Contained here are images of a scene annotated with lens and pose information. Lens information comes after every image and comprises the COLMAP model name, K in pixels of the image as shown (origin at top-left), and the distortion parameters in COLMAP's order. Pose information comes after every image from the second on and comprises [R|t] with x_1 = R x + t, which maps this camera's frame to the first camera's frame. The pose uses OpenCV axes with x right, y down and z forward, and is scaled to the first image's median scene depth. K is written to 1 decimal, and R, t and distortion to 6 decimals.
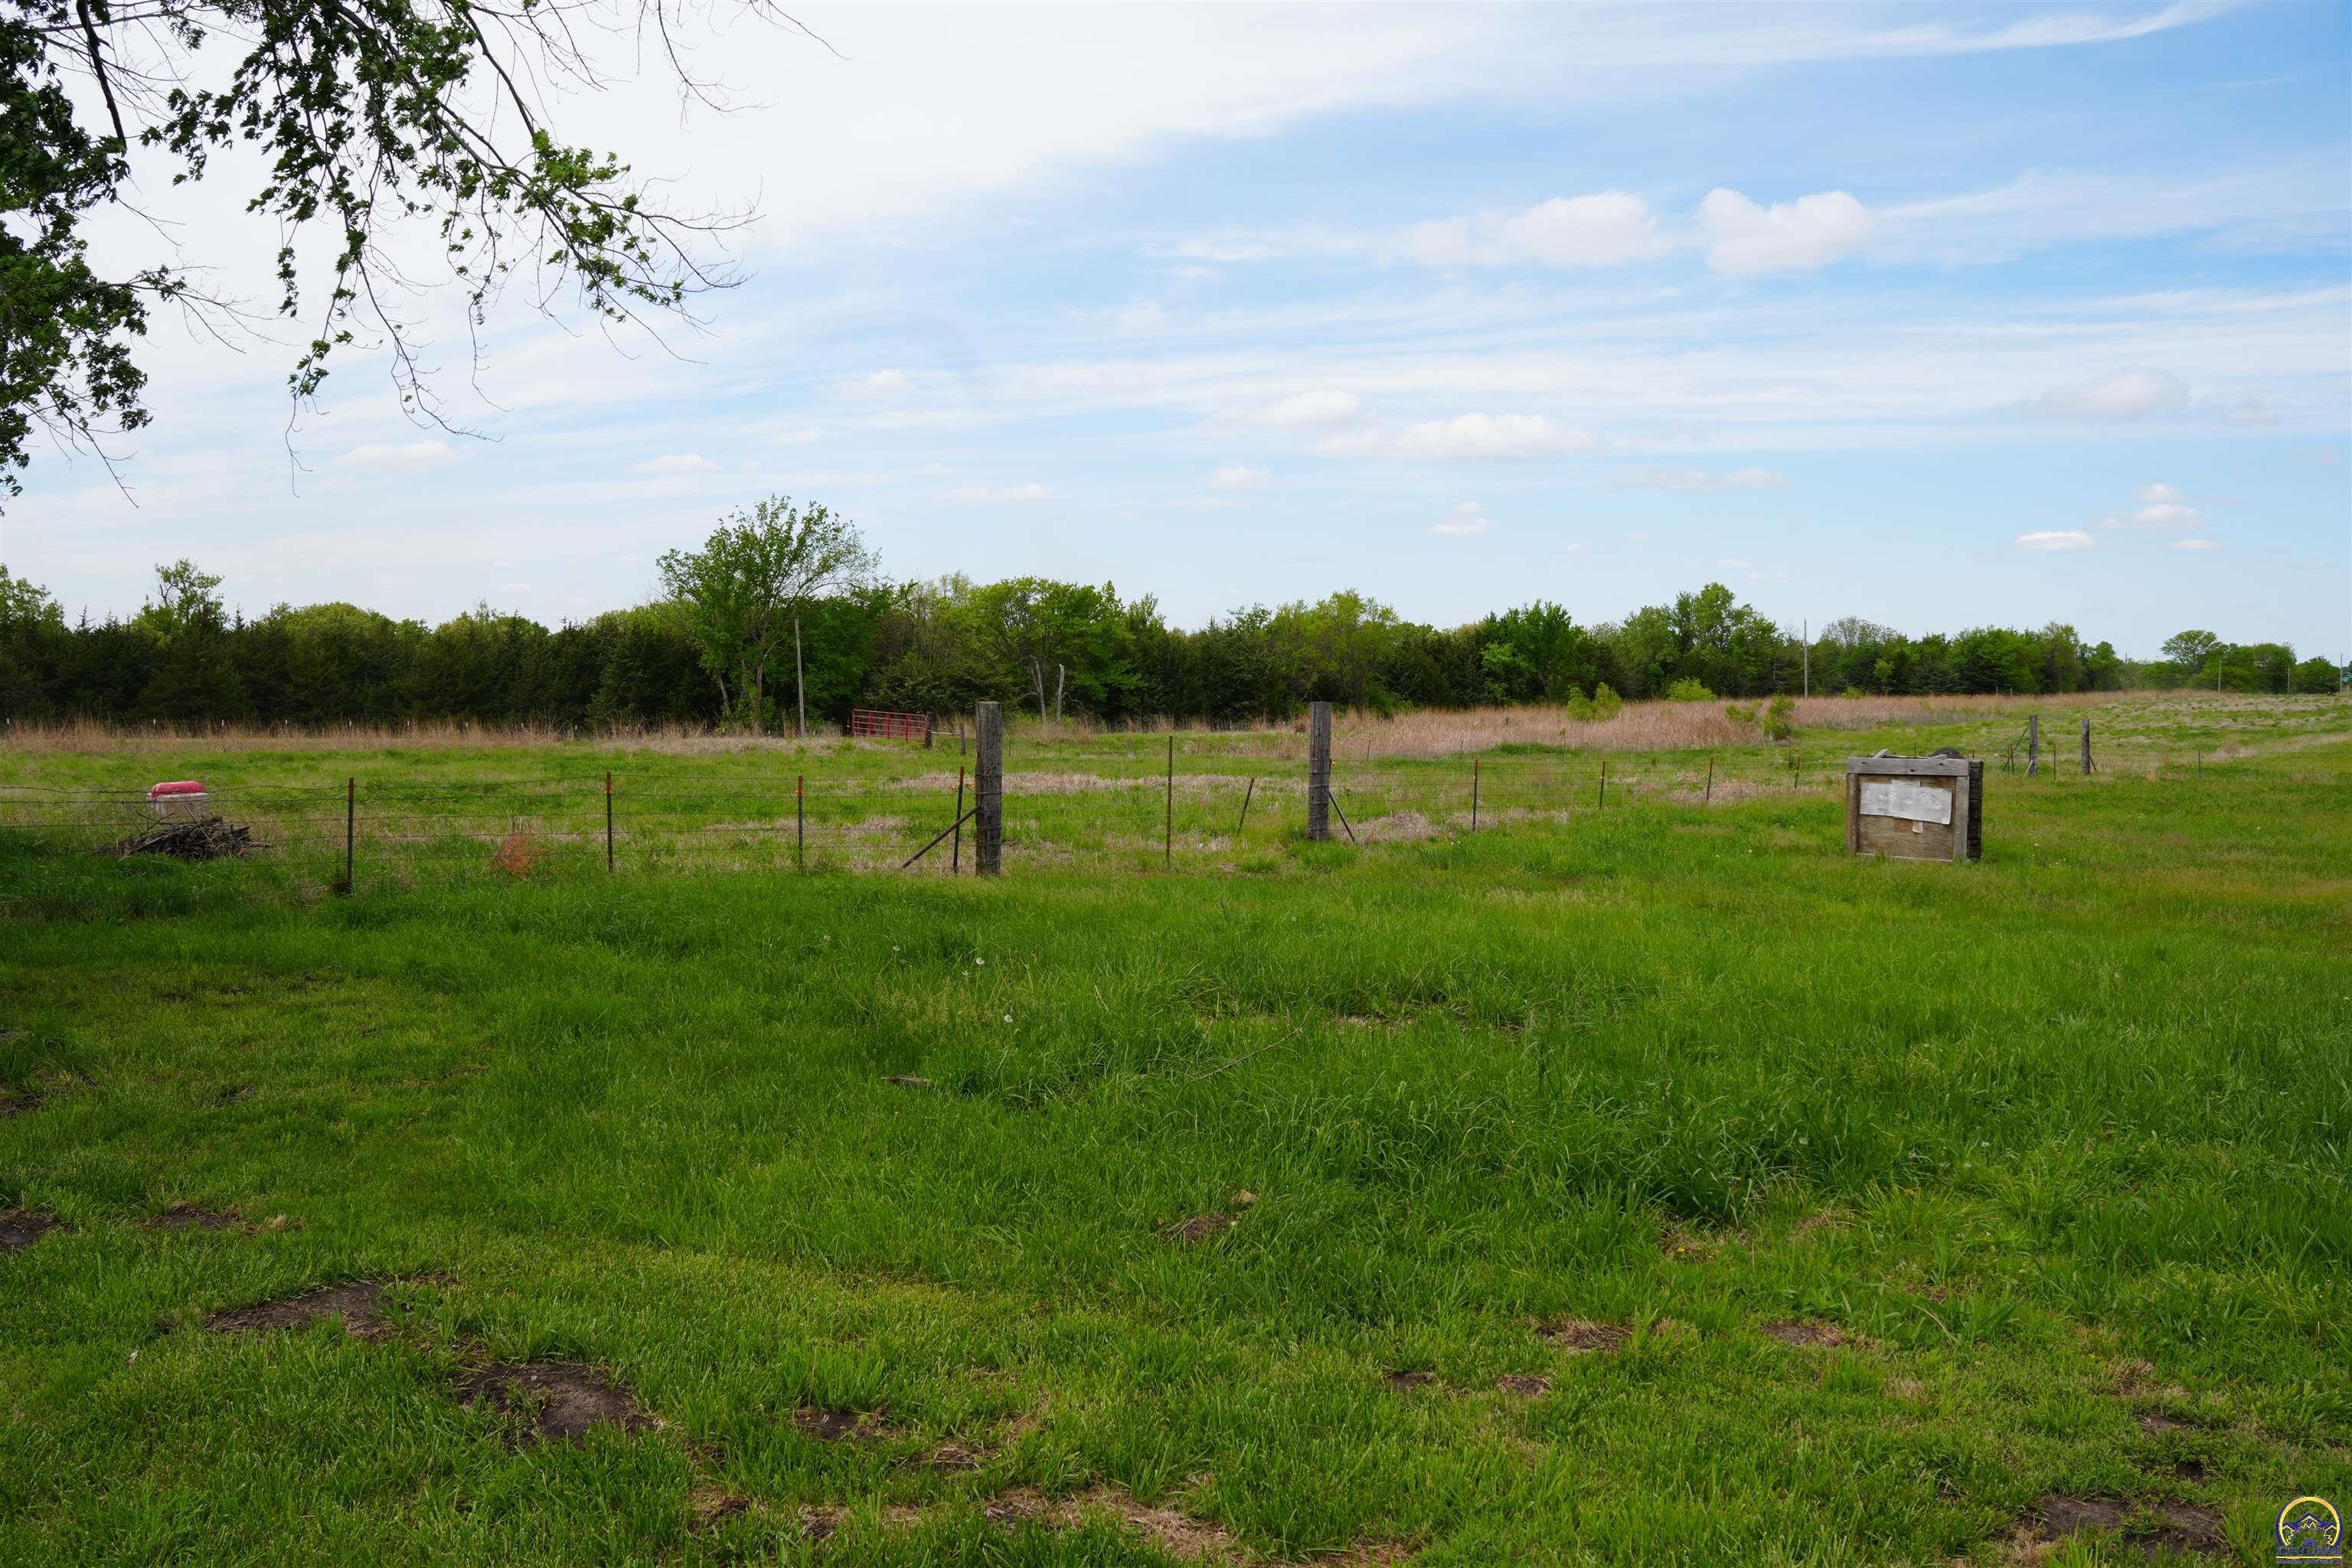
lens RADIAL K [[1878.0, 0, 1179.9], [0, 1878.0, 783.6], [0, 0, 1]] dist [-0.177589, 0.089171]
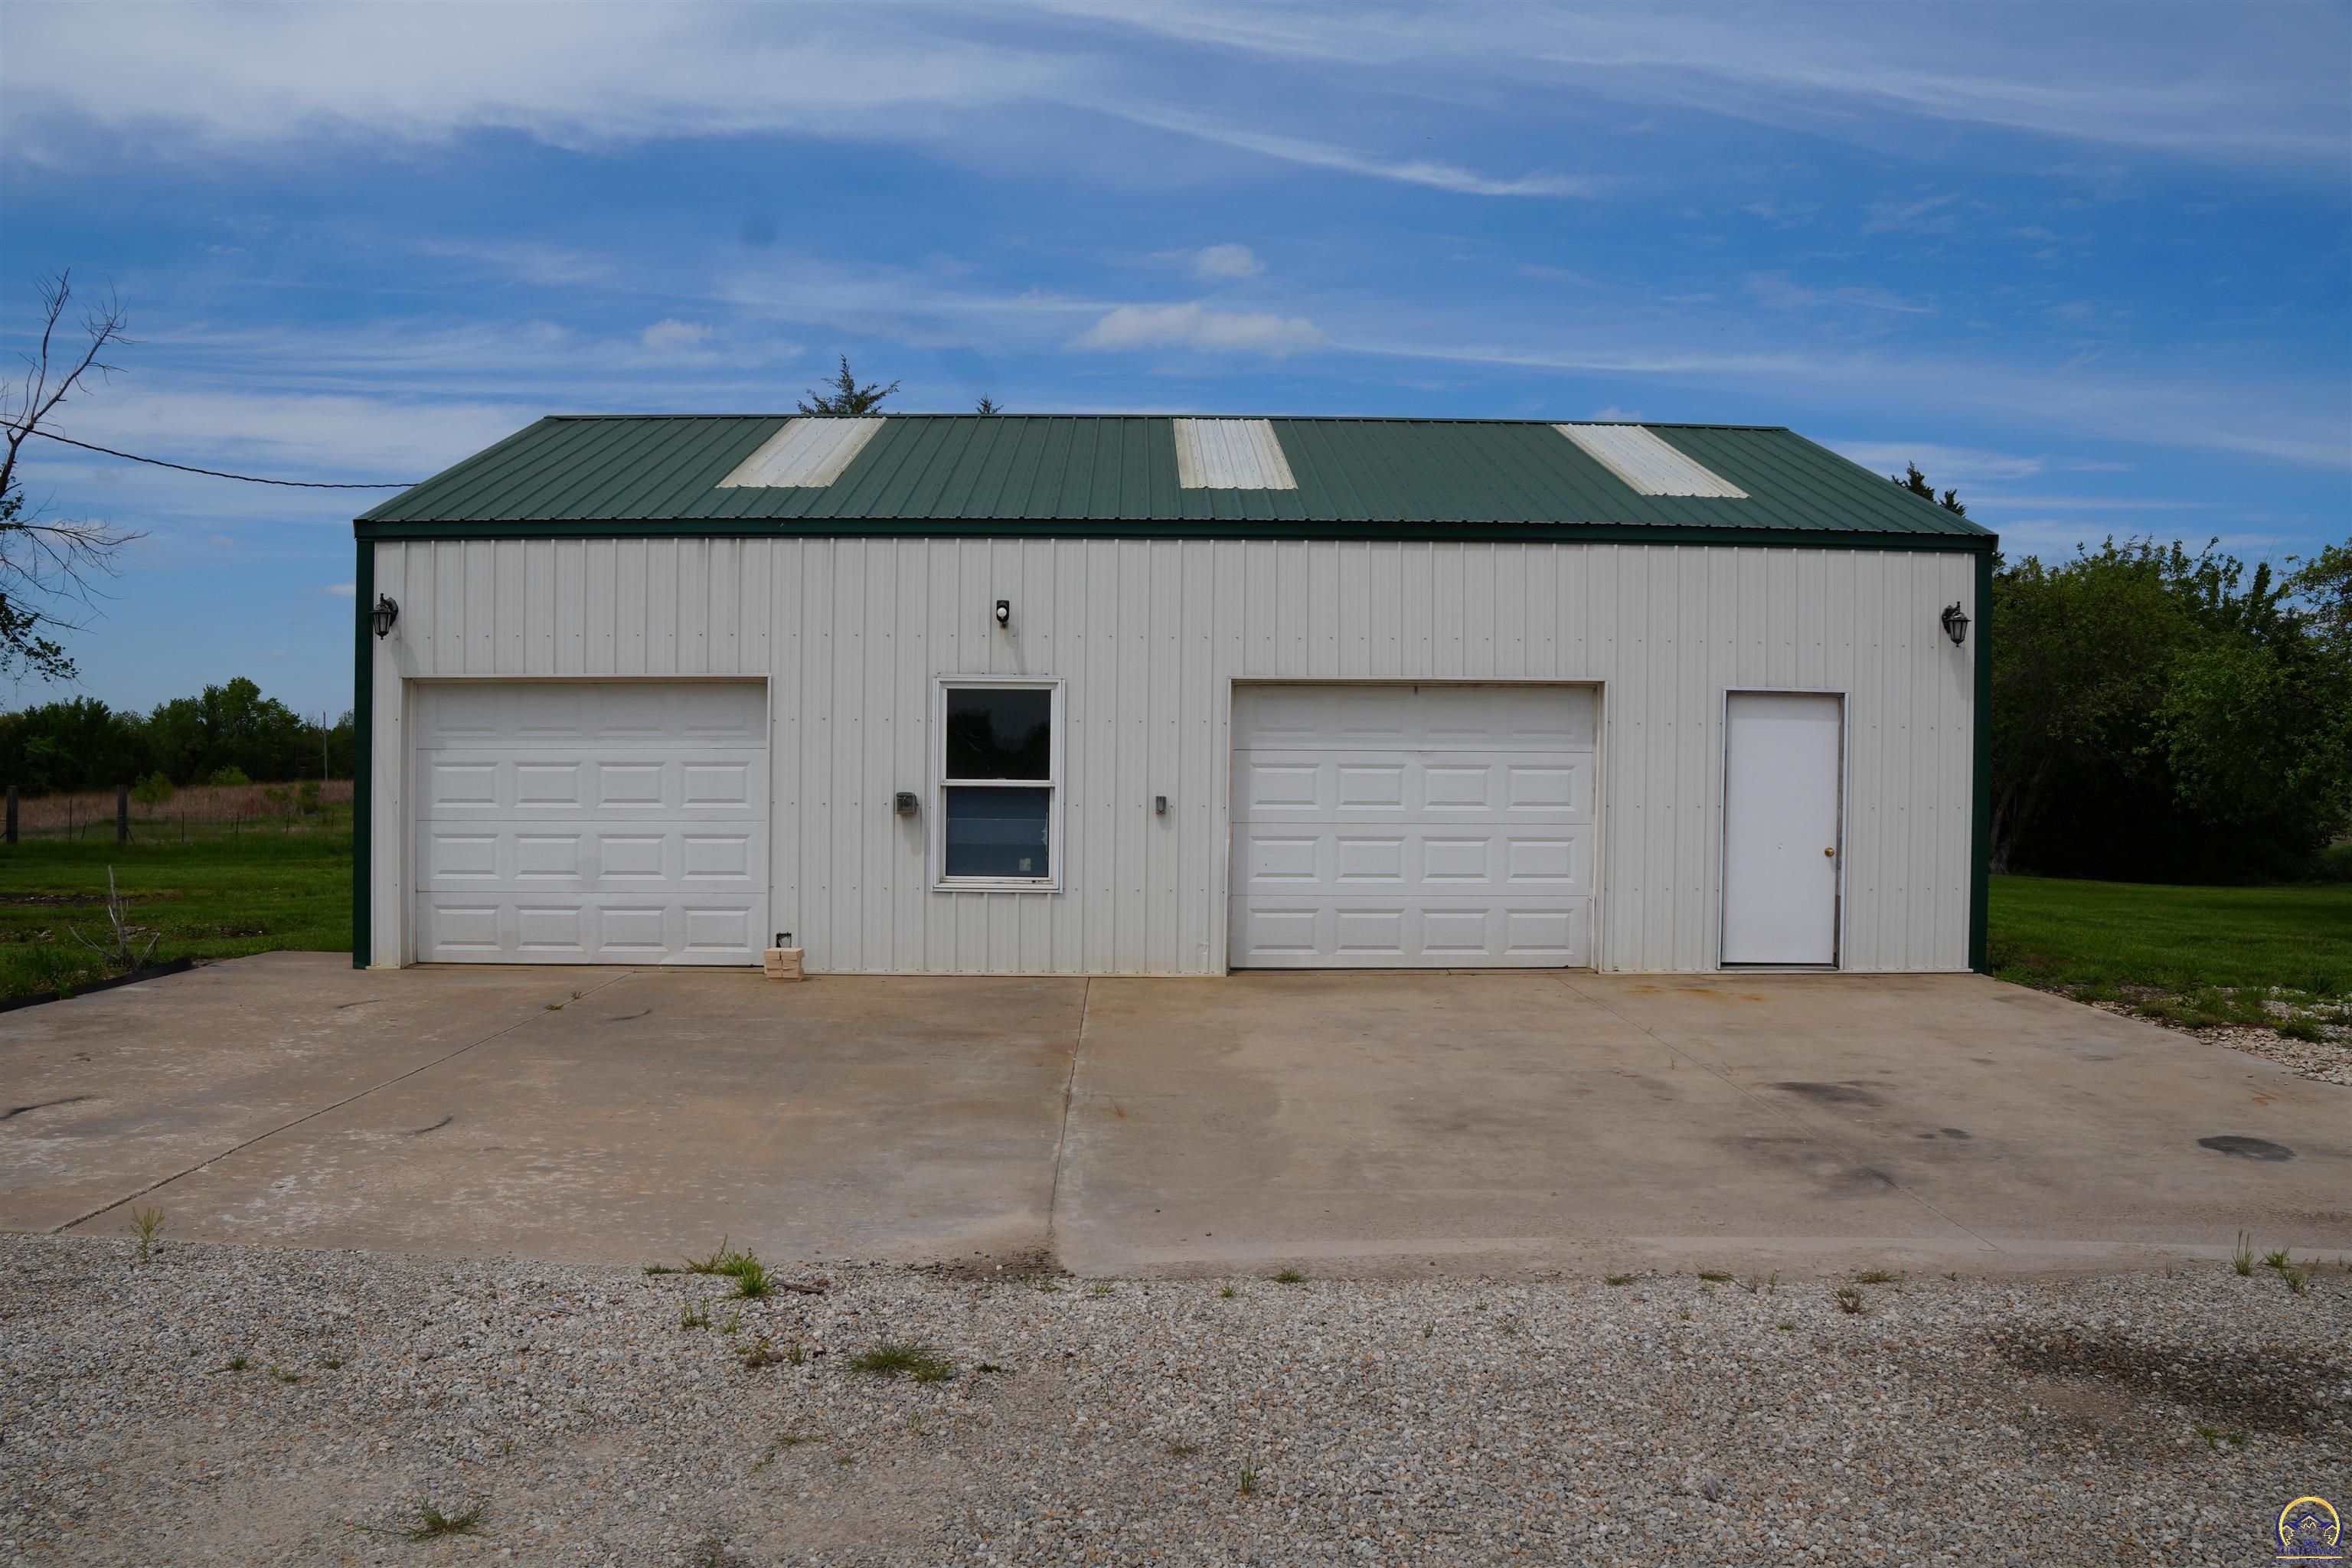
lens RADIAL K [[1878.0, 0, 1162.0], [0, 1878.0, 777.1], [0, 0, 1]] dist [-0.177589, 0.089171]
pose [[0.724940, -0.011456, 0.688717, -0.064200], [0.044864, 0.998524, -0.030615, 0.009059], [-0.687350, 0.053092, 0.724384, -0.183165]]
